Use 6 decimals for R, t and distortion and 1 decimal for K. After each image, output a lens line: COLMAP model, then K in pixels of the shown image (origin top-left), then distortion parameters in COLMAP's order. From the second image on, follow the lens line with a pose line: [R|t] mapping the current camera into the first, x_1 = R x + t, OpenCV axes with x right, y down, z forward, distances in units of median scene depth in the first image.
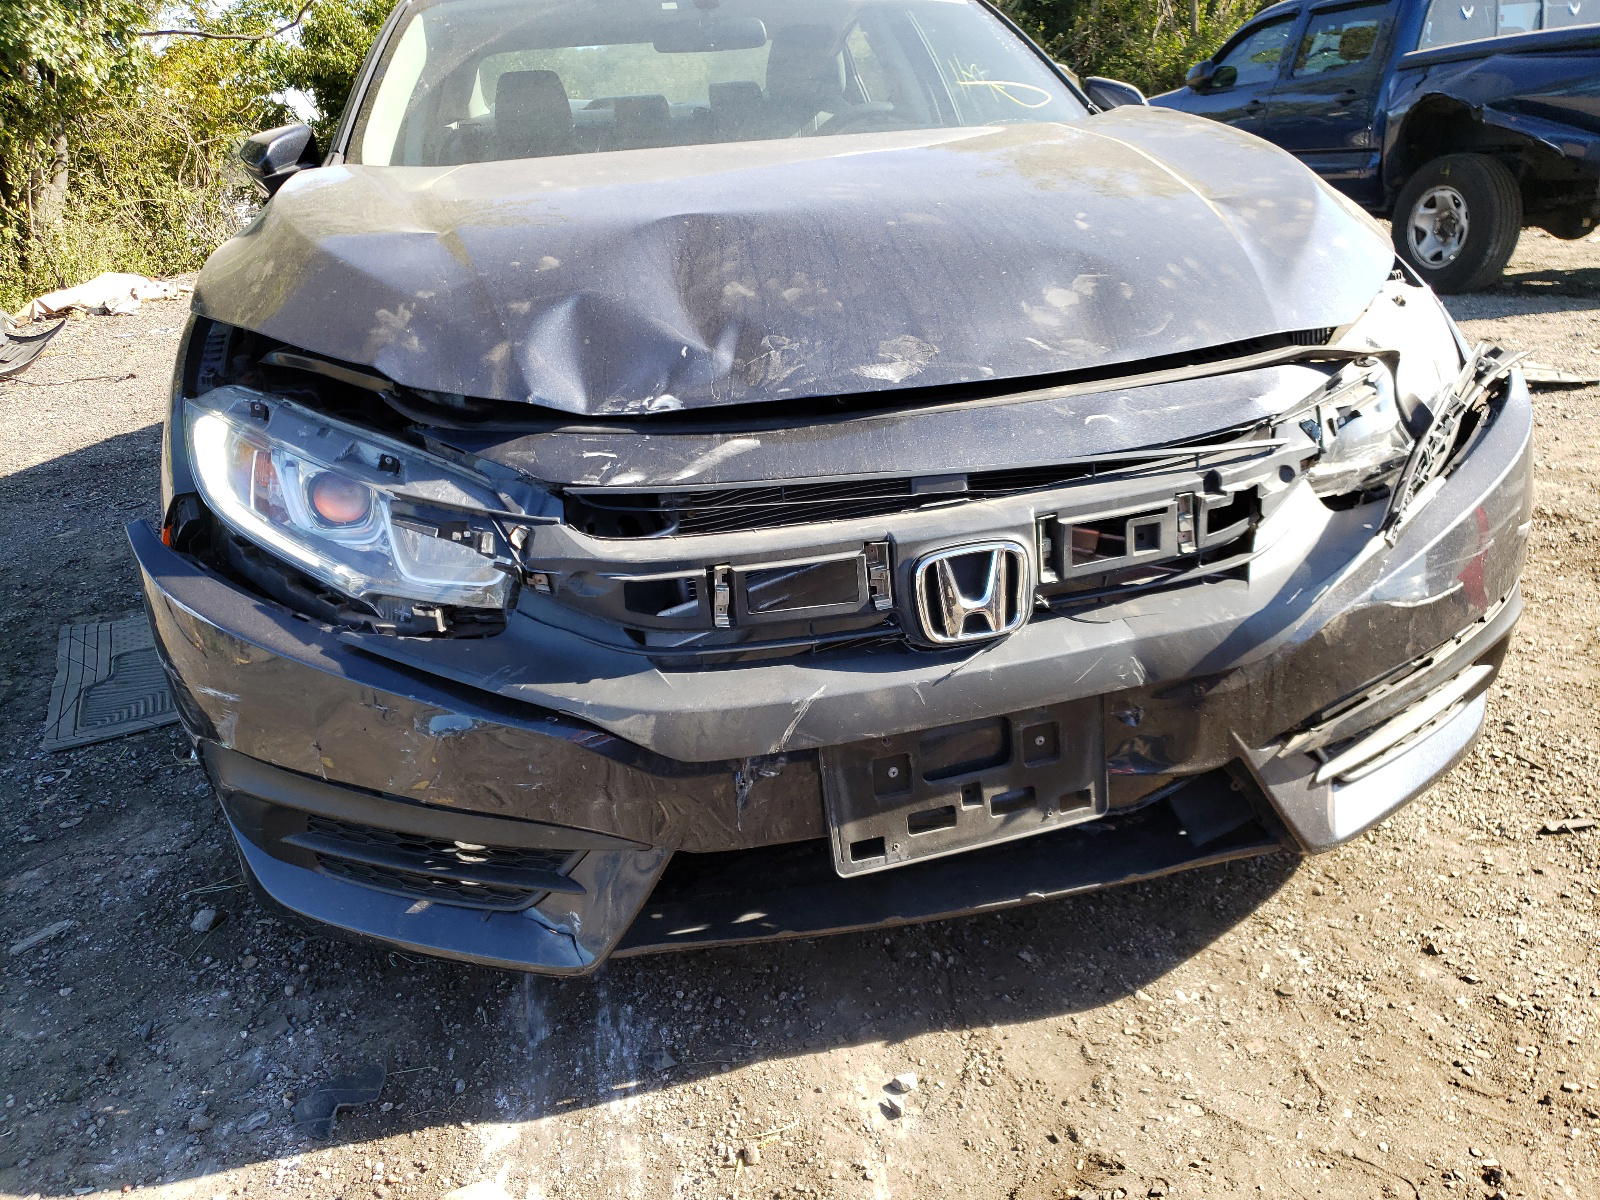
lens RADIAL K [[1236.7, 0, 800.0], [0, 1236.7, 600.0], [0, 0, 1]] dist [-0.001573, -0.002693]
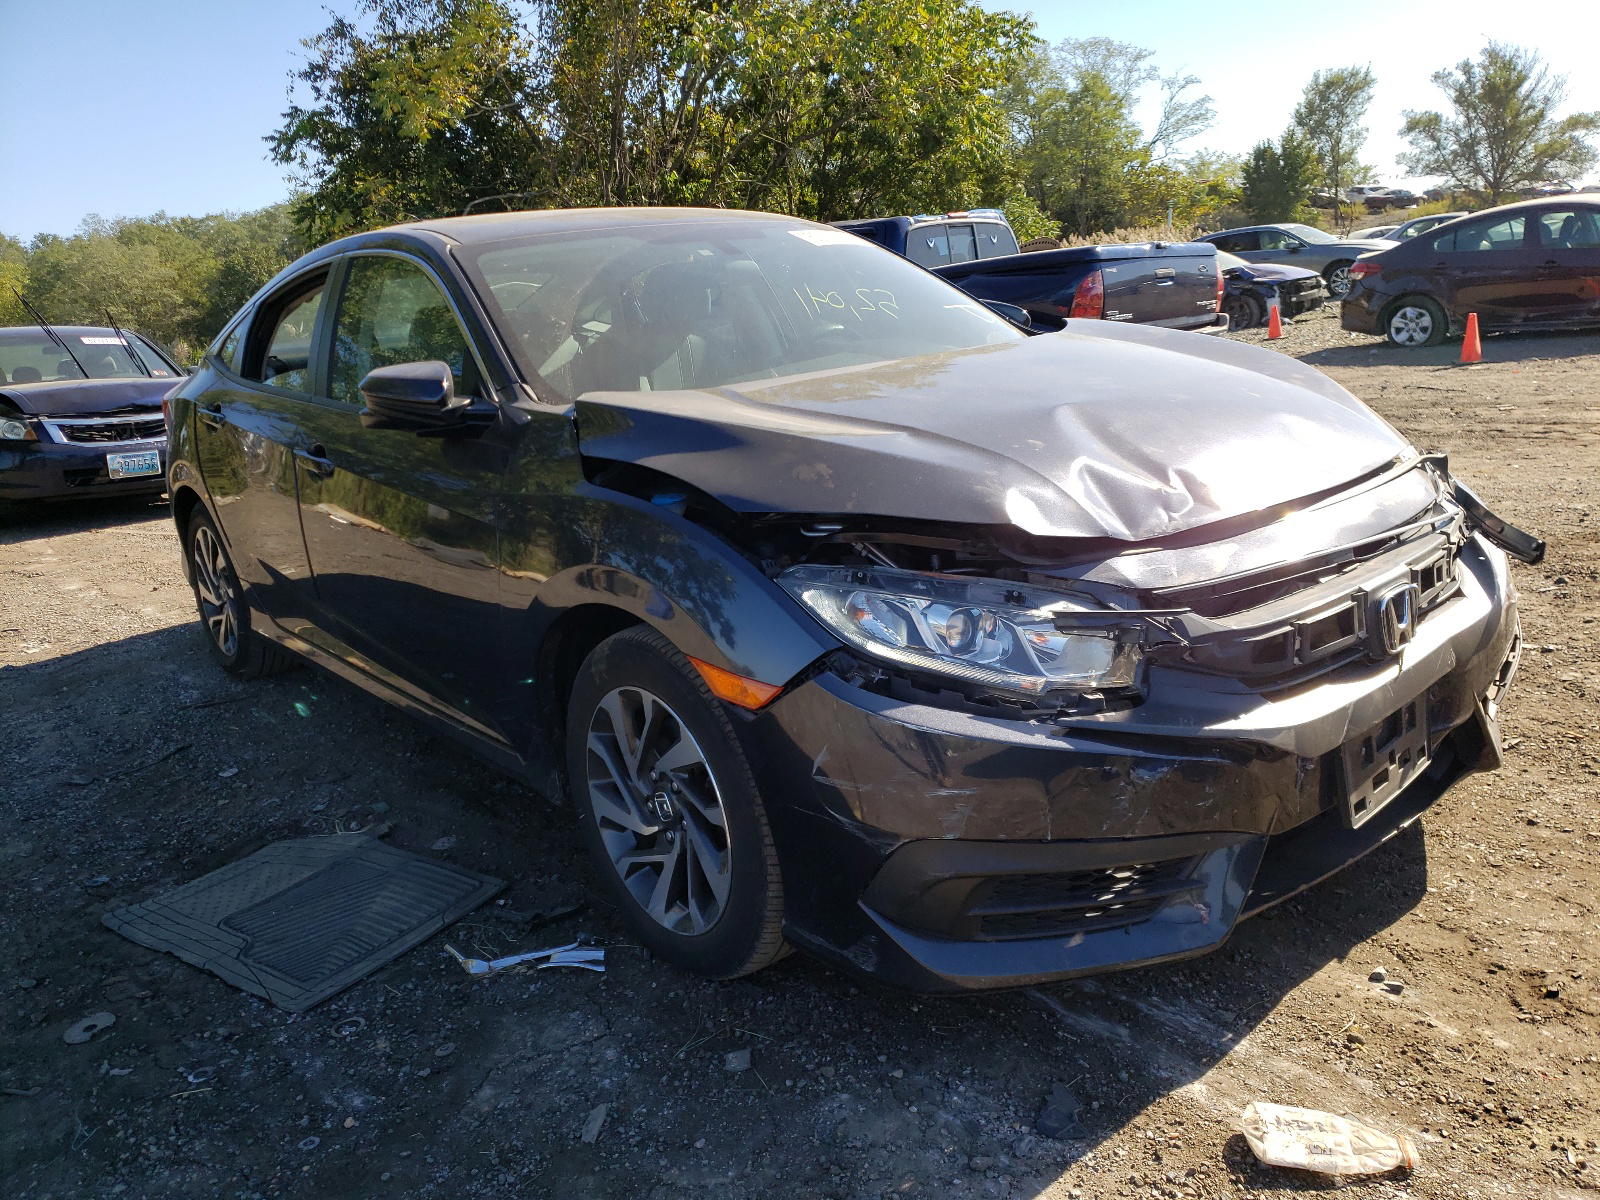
lens RADIAL K [[1212.7, 0, 800.0], [0, 1212.7, 600.0], [0, 0, 1]] dist [-0.037622, -0.000288]
pose [[0.896148, -0.131525, 0.423816, -1.093510], [0.195653, 0.974333, -0.111335, -0.008365], [-0.398295, 0.182693, 0.898879, -0.056967]]
